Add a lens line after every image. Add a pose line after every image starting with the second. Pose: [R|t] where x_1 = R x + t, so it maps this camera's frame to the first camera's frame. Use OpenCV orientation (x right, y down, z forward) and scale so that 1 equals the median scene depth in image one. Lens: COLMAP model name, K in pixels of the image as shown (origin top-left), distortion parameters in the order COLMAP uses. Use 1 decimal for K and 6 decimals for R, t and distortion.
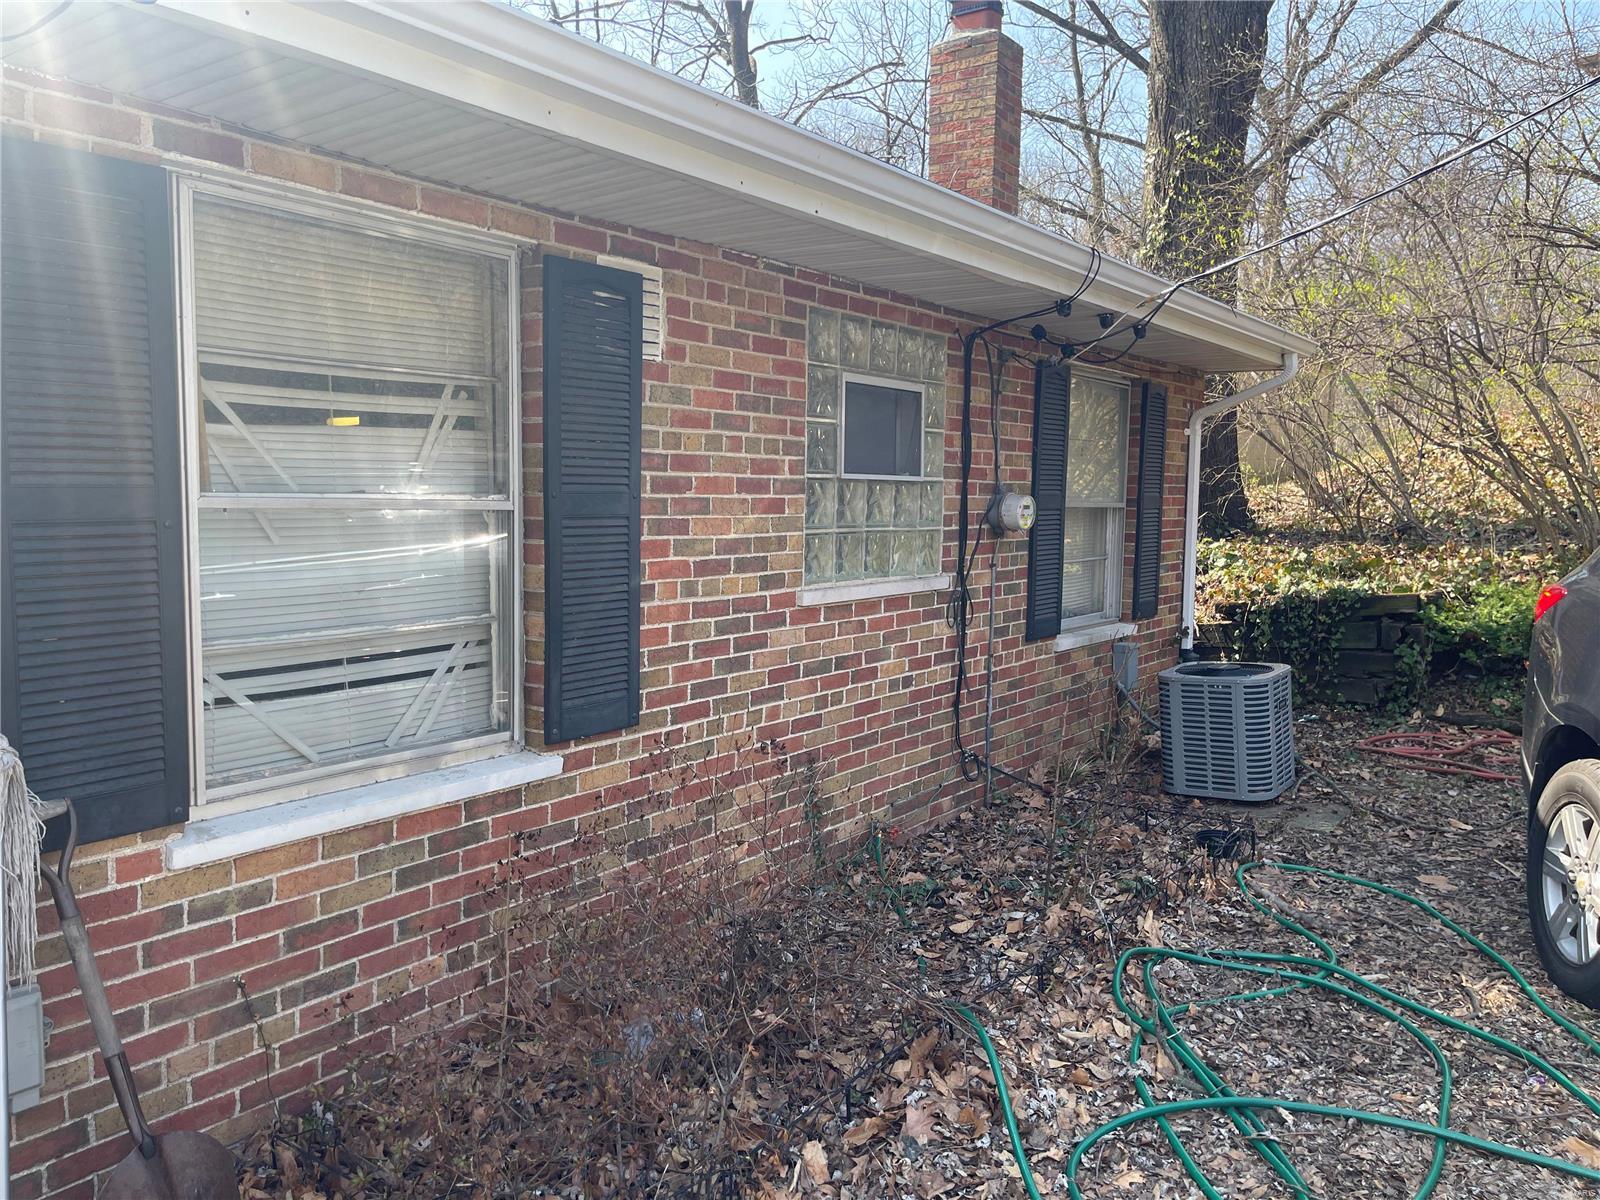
lens RADIAL K [[1203.6, 0, 790.8], [0, 1203.6, 600.4], [0, 0, 1]] dist [0.065188, -0.020015]
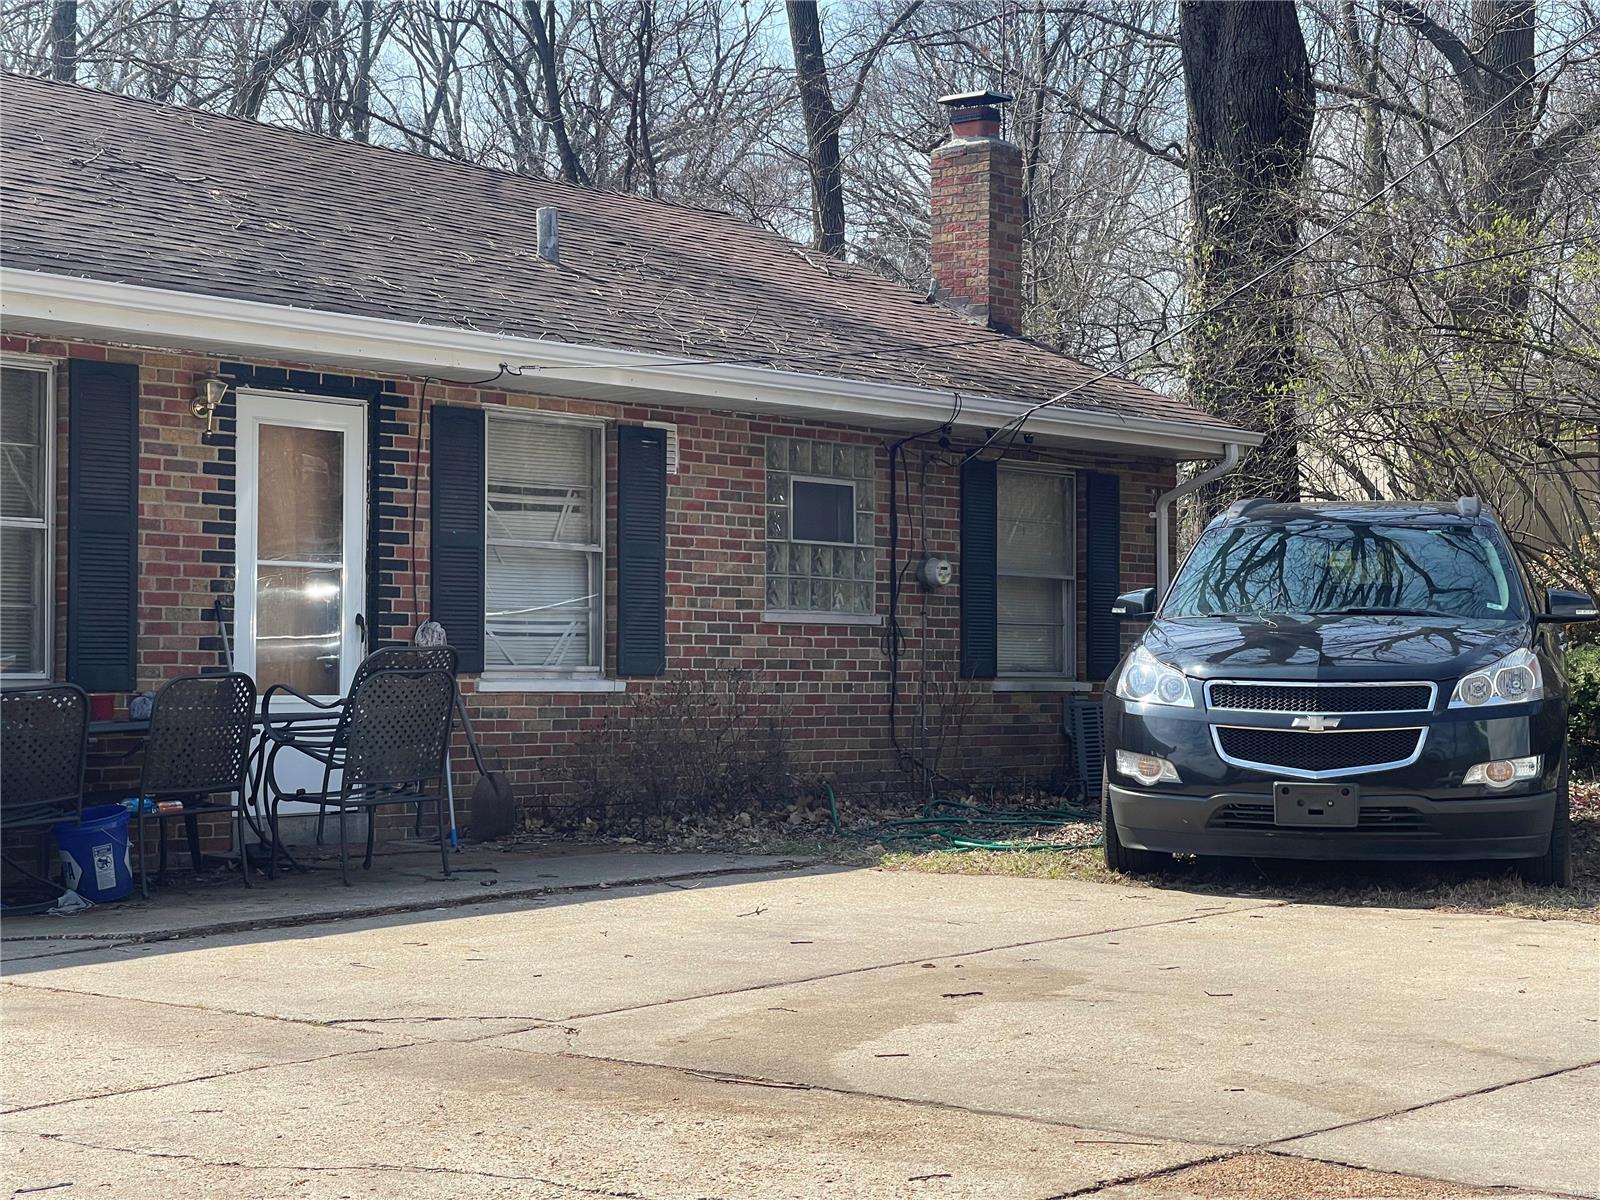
lens RADIAL K [[2981.7, 0, 799.9], [0, 2981.7, 588.9], [0, 0, 1]] dist [0.199690, 0.000000]
pose [[0.998328, -0.015553, -0.055667, 0.269785], [0.008259, 0.991618, -0.128938, 0.459110], [0.057206, 0.128263, 0.990089, -2.830251]]
